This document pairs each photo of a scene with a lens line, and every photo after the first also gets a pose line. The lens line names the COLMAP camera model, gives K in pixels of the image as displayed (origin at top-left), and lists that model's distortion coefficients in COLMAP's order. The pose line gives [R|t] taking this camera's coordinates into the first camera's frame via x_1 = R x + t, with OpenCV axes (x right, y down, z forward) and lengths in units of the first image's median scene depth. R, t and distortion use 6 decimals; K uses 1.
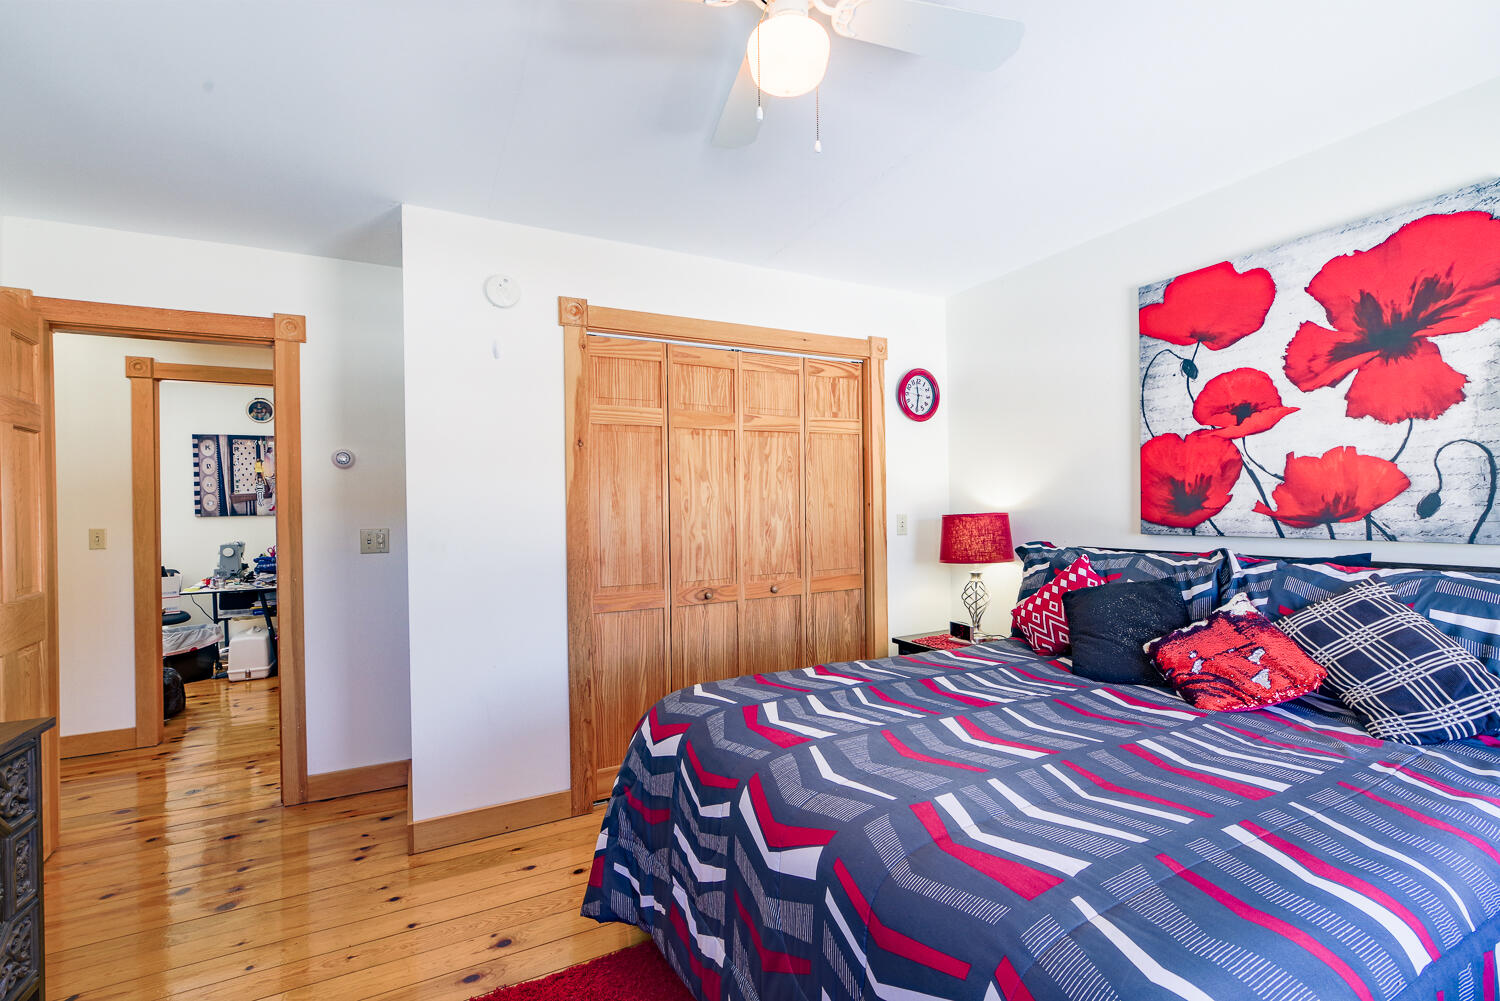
lens RADIAL K [[654.5, 0, 747.7], [0, 654.5, 502.7], [0, 0, 1]] dist [0.000649, -0.000371]
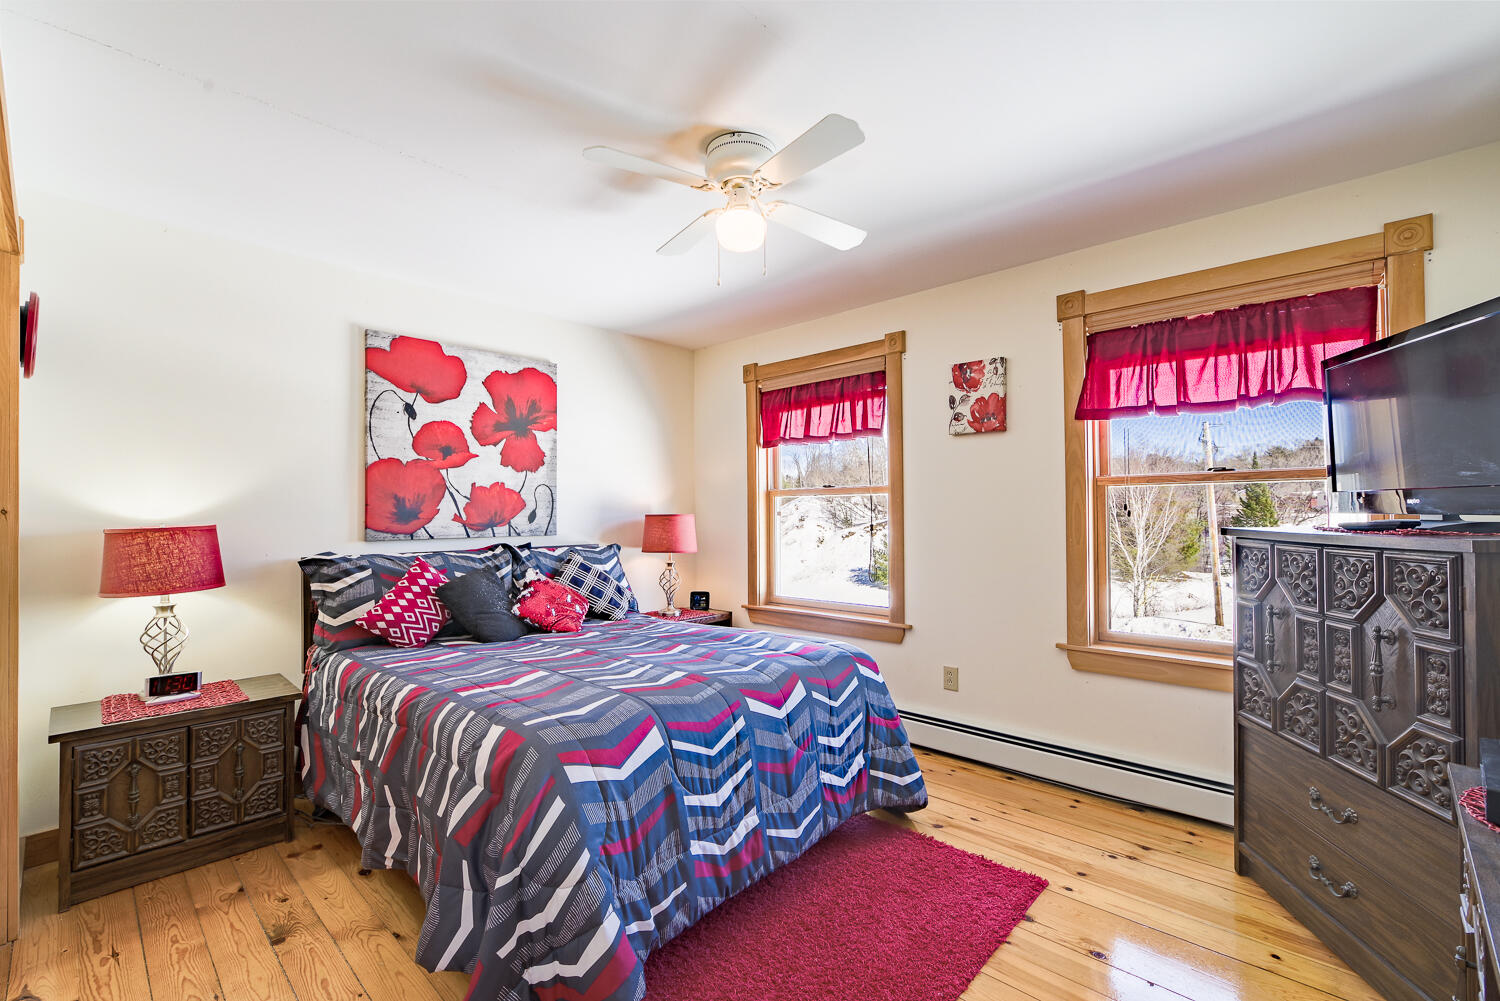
lens RADIAL K [[654.5, 0, 745.4], [0, 654.5, 506.5], [0, 0, 1]] dist [0.000649, -0.000371]
pose [[-0.344365, 0.028118, 0.938415, -0.821393], [0.007282, 0.999601, -0.027279, 0.026231], [-0.938808, -0.002561, -0.344433, 0.887225]]
